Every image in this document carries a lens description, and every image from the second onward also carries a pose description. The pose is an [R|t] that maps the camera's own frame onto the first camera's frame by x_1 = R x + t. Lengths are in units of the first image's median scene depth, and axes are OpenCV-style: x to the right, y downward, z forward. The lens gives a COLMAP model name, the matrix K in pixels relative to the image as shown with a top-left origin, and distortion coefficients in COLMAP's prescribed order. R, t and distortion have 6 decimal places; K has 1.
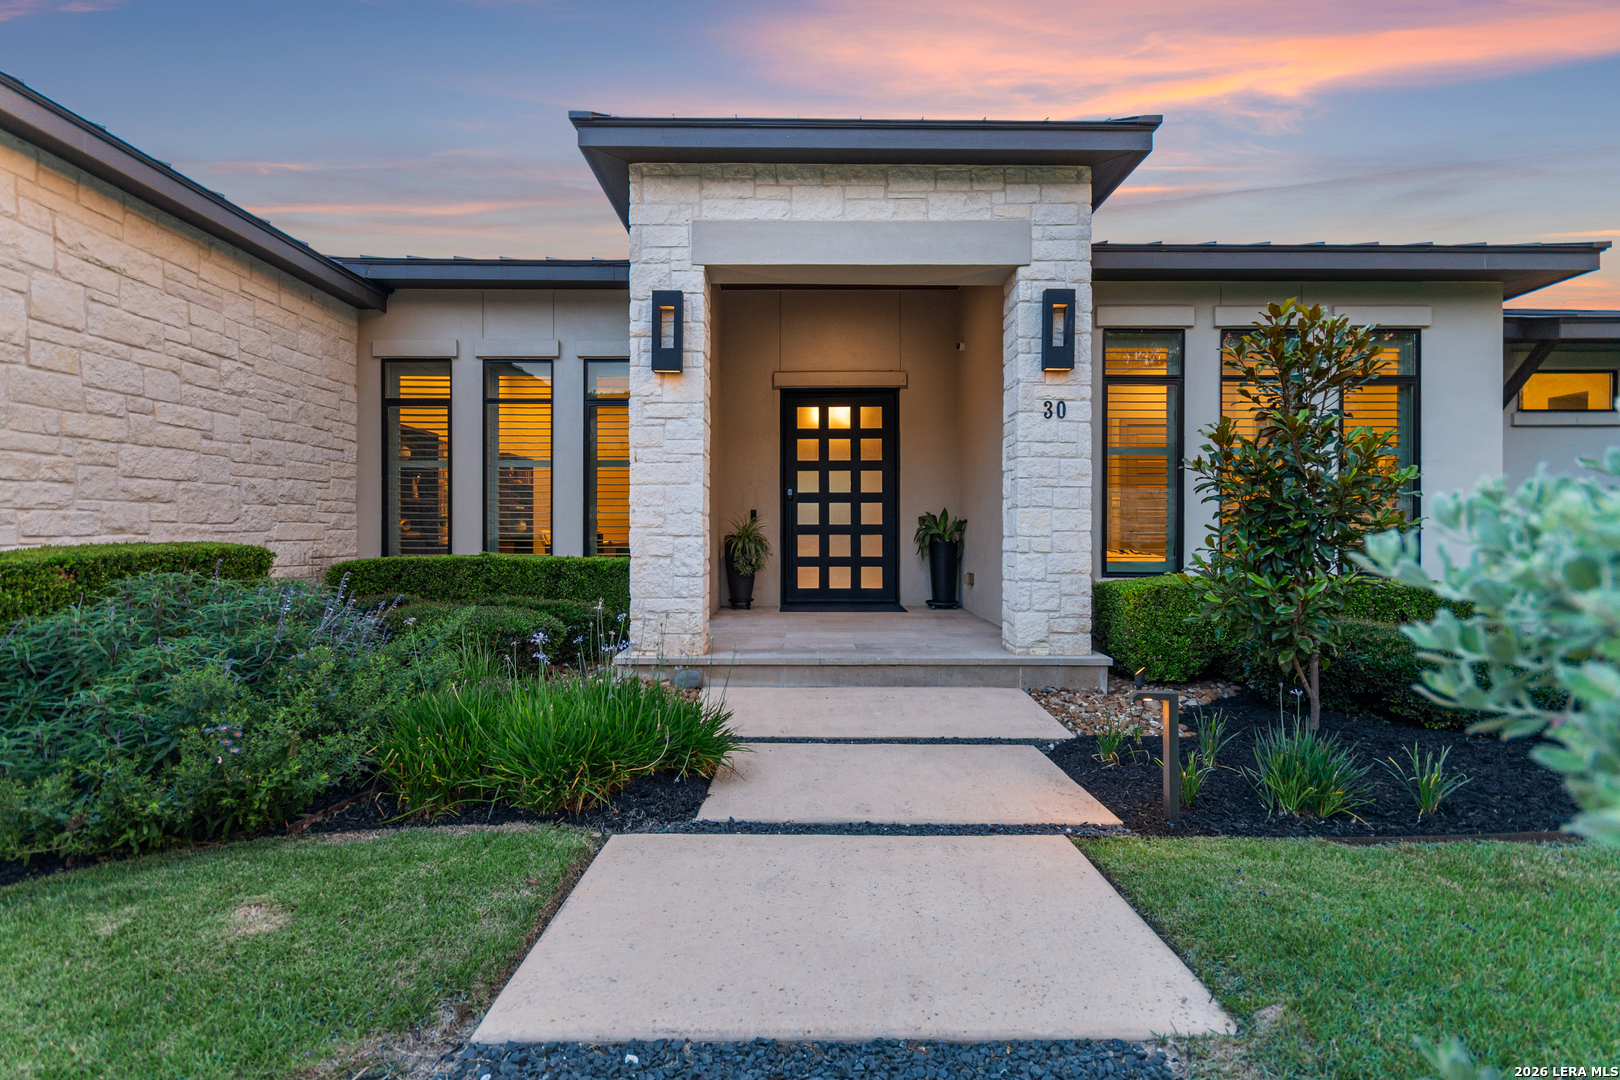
lens RADIAL K [[706.2, 0, 806.1], [0, 706.2, 537.8], [0, 0, 1]] dist [-0.000817, 0.000083]
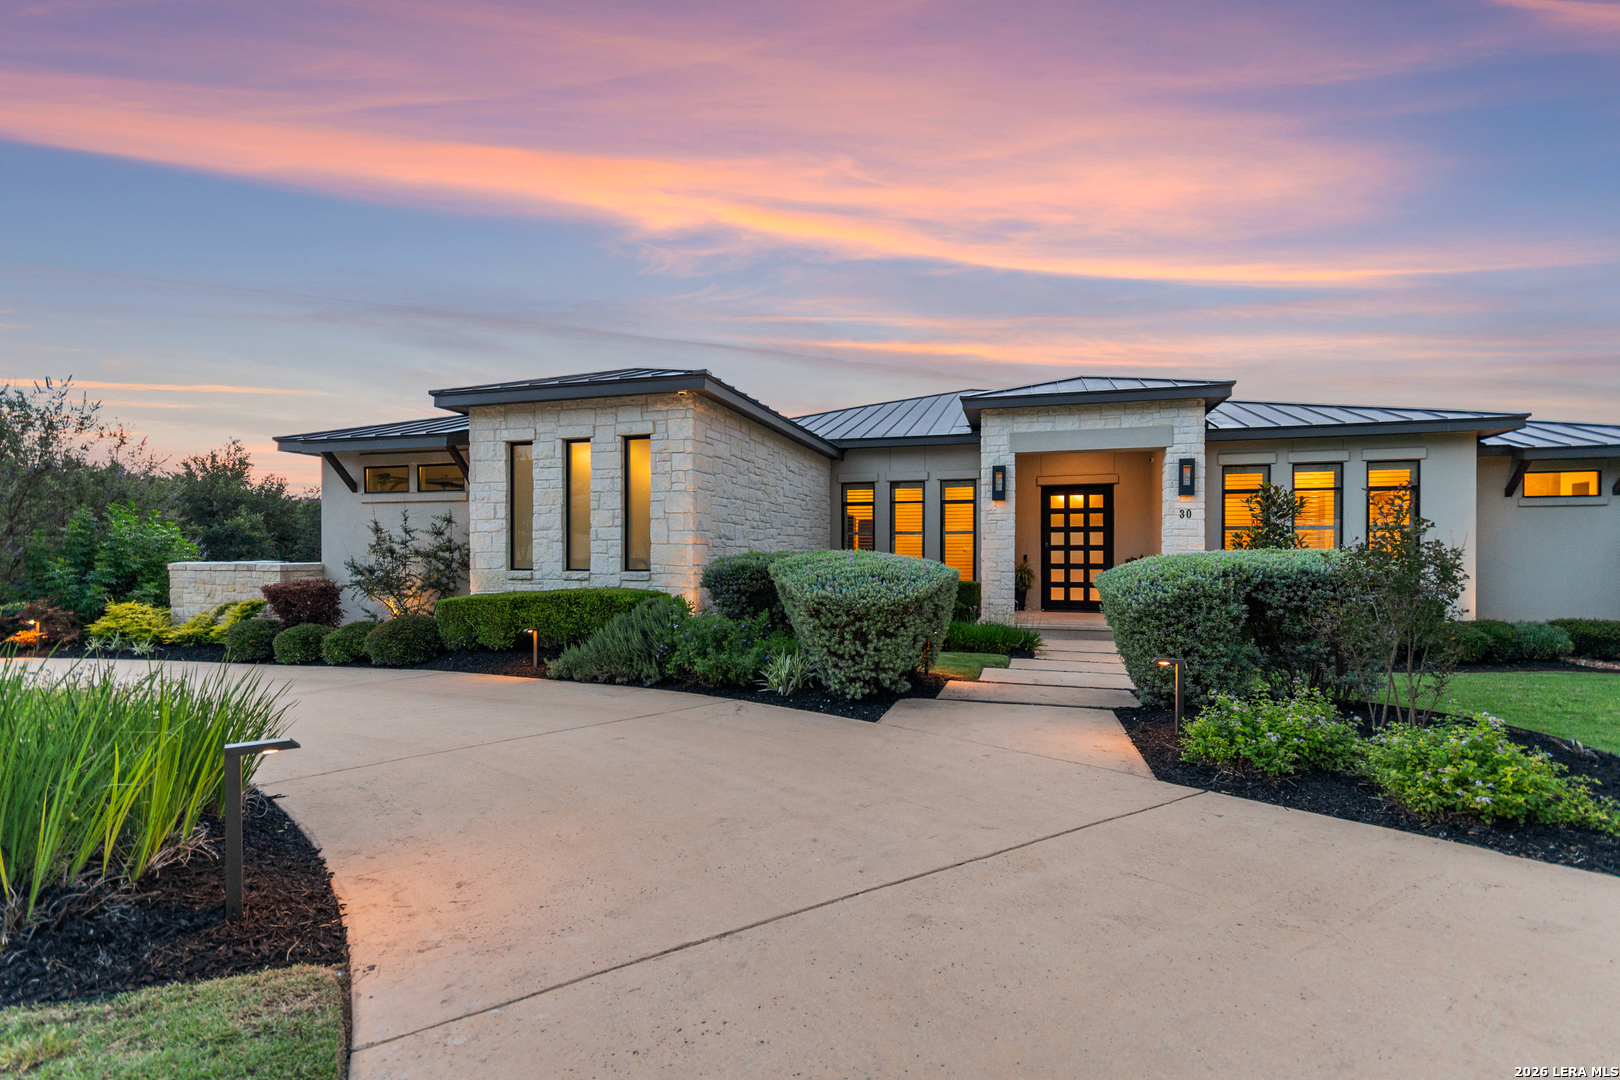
lens RADIAL K [[706.2, 0, 812.2], [0, 706.2, 556.7], [0, 0, 1]] dist [-0.000817, 0.000083]
pose [[0.954228, 0.000814, -0.299080, -0.063461], [-0.003797, 0.999949, -0.009394, -0.019053], [0.299057, 0.010099, 0.954182, -1.003443]]
